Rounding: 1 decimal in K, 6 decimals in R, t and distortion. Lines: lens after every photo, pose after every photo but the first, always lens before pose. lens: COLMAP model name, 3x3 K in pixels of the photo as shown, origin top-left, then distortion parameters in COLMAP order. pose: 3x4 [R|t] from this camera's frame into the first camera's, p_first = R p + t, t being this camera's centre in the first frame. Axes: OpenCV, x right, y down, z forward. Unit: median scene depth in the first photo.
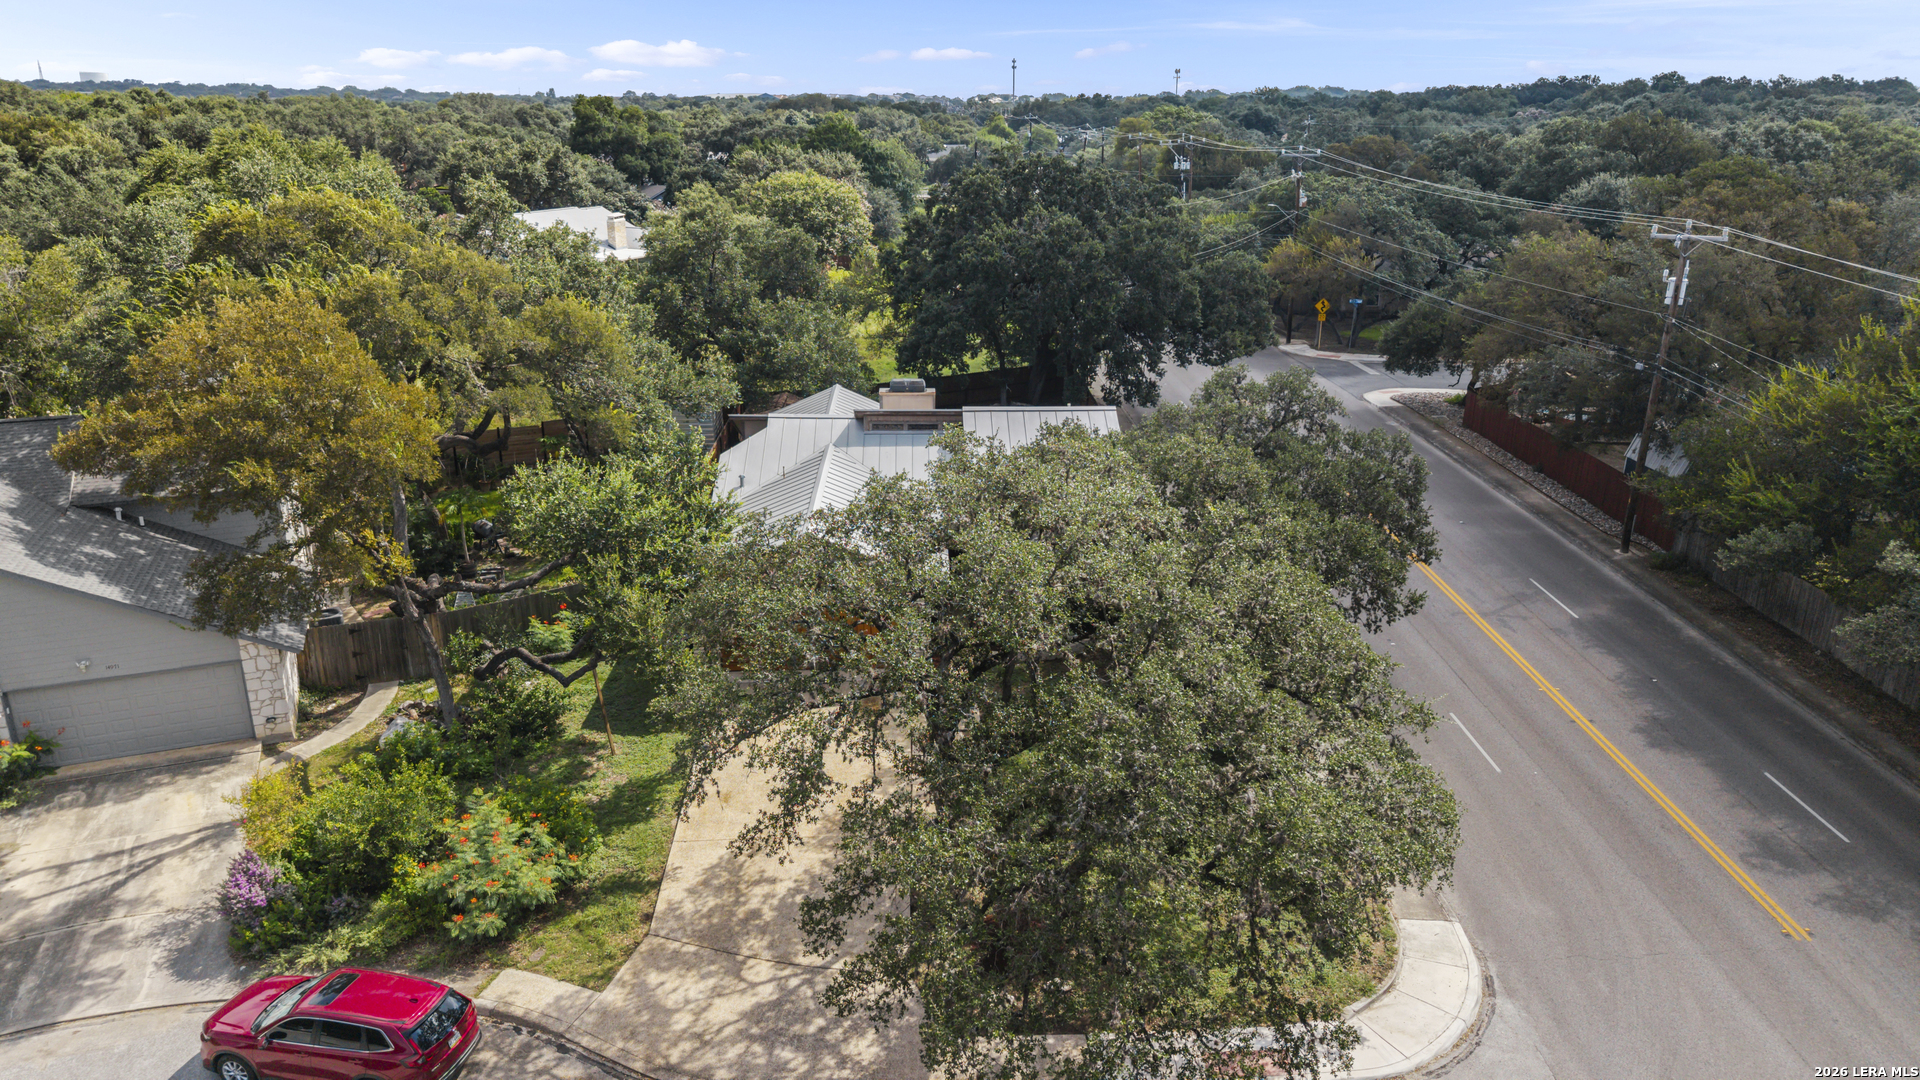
lens RADIAL K [[1313.9, 0, 975.8], [0, 1313.9, 542.3], [0, 0, 1]] dist [0.008413, -0.006984]
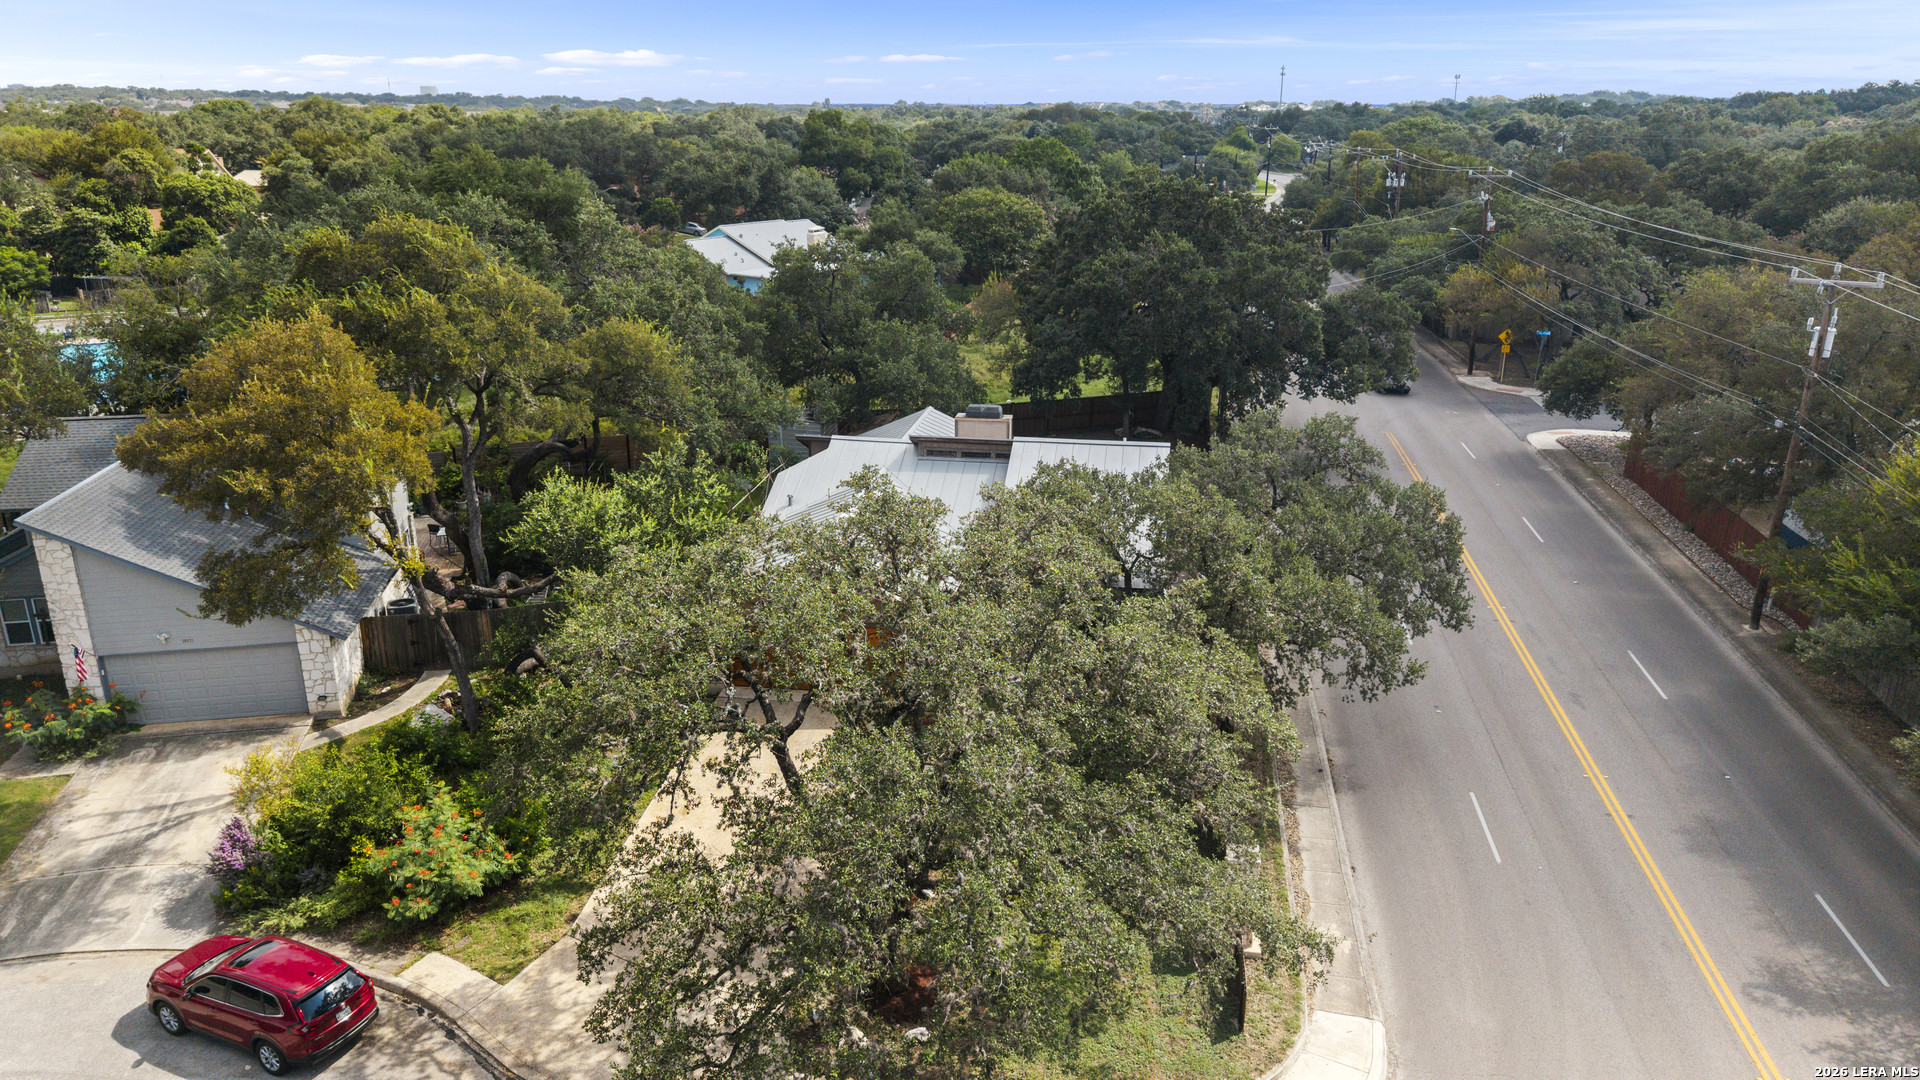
lens RADIAL K [[1313.9, 0, 970.5], [0, 1313.9, 542.8], [0, 0, 1]] dist [0.008413, -0.006984]
pose [[0.979880, 0.059224, -0.190598, 0.172504], [-0.060101, 0.998192, 0.001180, -0.024975], [0.190323, 0.010299, 0.981667, 0.015745]]
